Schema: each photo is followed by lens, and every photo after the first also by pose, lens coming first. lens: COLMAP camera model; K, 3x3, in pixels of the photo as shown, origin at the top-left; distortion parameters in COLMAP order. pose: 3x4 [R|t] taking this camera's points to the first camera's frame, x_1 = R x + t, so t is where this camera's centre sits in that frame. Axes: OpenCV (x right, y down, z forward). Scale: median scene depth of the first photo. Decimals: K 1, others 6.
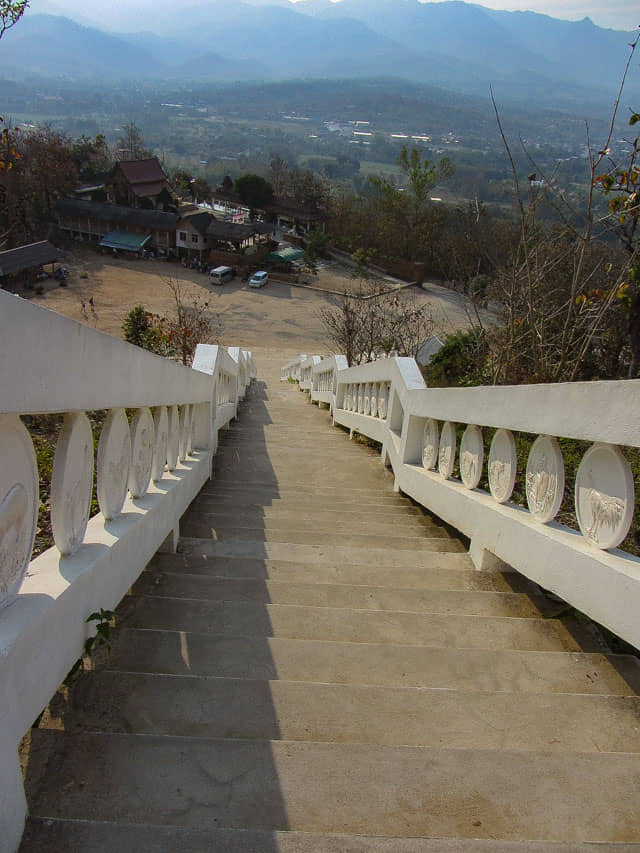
lens RADIAL K [[699.3, 0, 320.0], [0, 699.3, 426.5], [0, 0, 1]] dist [-0.036791, 0.063960]
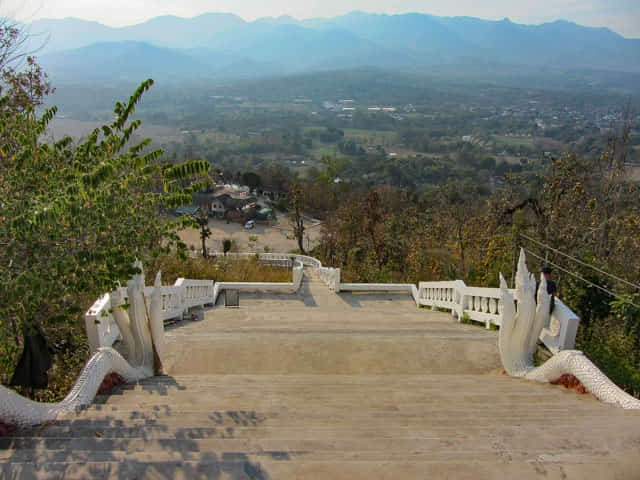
lens RADIAL K [[528.2, 0, 321.7], [0, 528.2, 238.4], [0, 0, 1]] dist [-0.049978, 0.032396]
pose [[0.998262, -0.055865, -0.018747, 0.026971], [0.052422, 0.987227, -0.150450, 0.014381], [0.026912, 0.149205, 0.988440, -0.098647]]
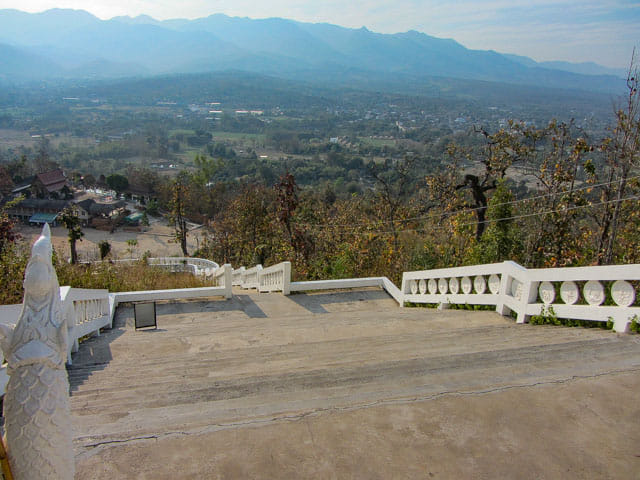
lens RADIAL K [[528.2, 0, 321.7], [0, 528.2, 238.4], [0, 0, 1]] dist [-0.049978, 0.032396]
pose [[0.970107, -0.104640, 0.218959, 0.023263], [0.136222, 0.981509, -0.134474, 0.013611], [-0.200838, 0.160281, 0.966423, -0.088063]]
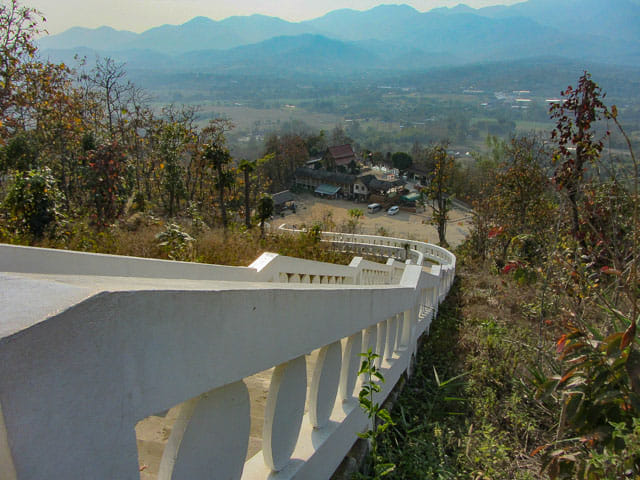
lens RADIAL K [[528.2, 0, 321.7], [0, 528.2, 238.4], [0, 0, 1]] dist [-0.049978, 0.032396]
pose [[0.950423, 0.025033, -0.309951, 0.028307], [-0.069796, 0.988495, -0.134186, 0.010913], [0.303026, 0.149167, 0.941236, -0.062332]]
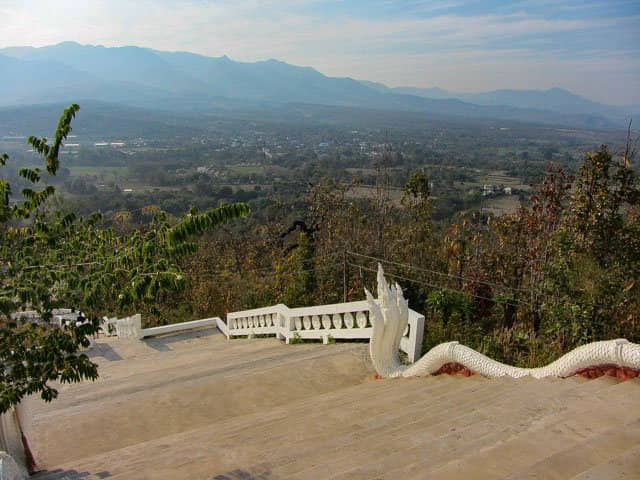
lens RADIAL K [[528.2, 0, 321.7], [0, 528.2, 238.4], [0, 0, 1]] dist [-0.049978, 0.032396]
pose [[0.881107, -0.162523, 0.444113, 0.023477], [0.245621, 0.959767, -0.136078, 0.013820], [-0.404129, 0.228983, 0.885577, -0.098072]]
